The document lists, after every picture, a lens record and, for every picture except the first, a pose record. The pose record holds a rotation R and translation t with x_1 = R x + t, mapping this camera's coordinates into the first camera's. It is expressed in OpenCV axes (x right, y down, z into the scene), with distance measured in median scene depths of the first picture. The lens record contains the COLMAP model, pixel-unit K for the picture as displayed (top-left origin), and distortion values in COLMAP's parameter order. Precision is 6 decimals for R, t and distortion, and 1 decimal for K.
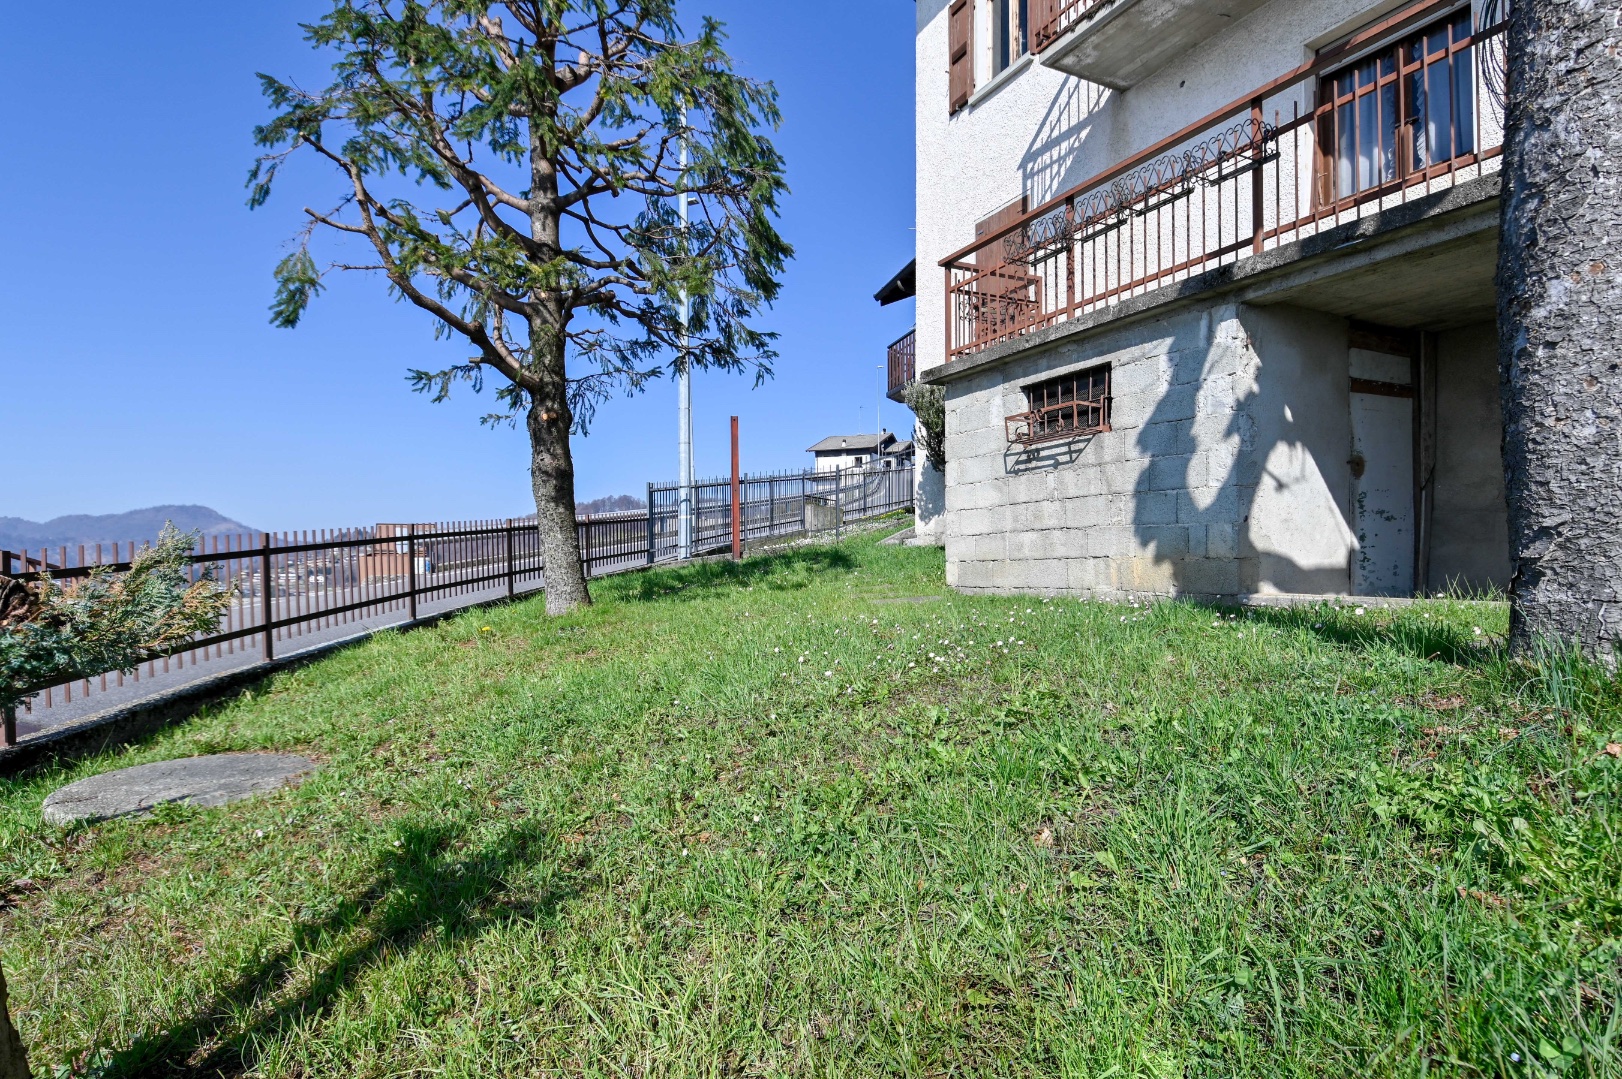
lens RADIAL K [[847.5, 0, 831.6], [0, 847.5, 561.4], [0, 0, 1]] dist [0.006176, -0.018549]
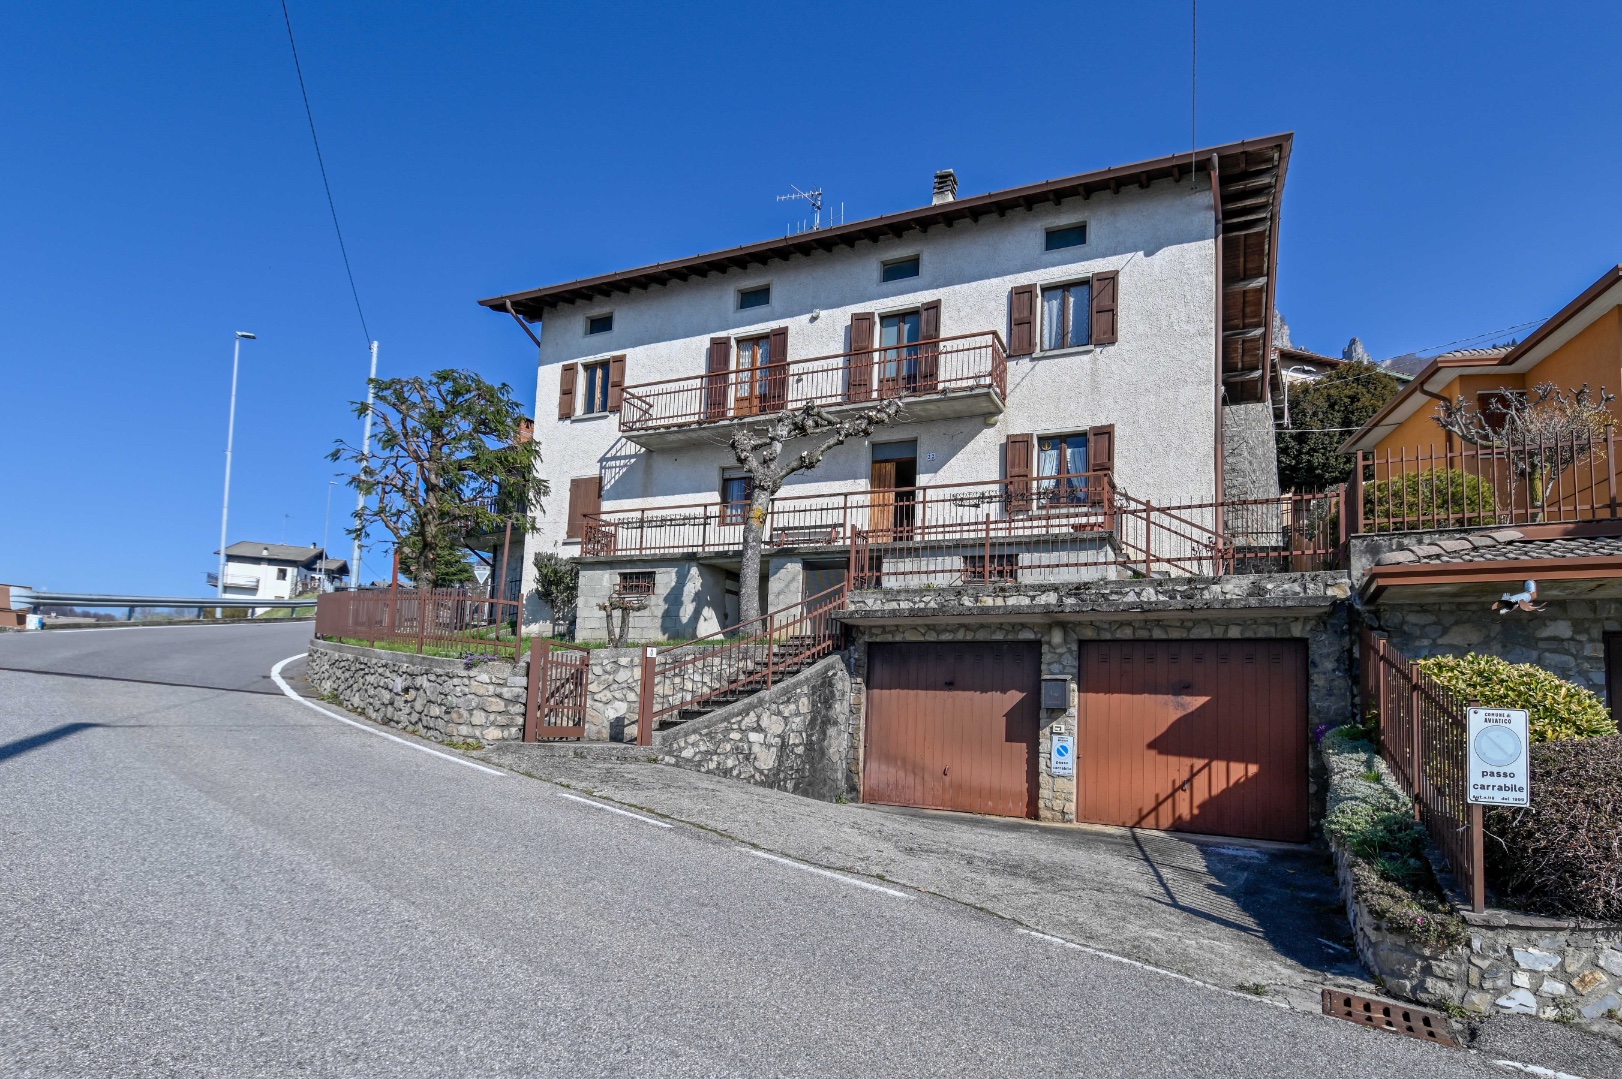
lens RADIAL K [[847.5, 0, 811.1], [0, 847.5, 699.7], [0, 0, 1]] dist [0.006176, -0.018549]
pose [[0.797253, 0.052620, 0.601347, -0.966002], [-0.048373, 0.998559, -0.023246, 0.245856], [-0.601704, -0.010556, 0.798649, -1.643792]]
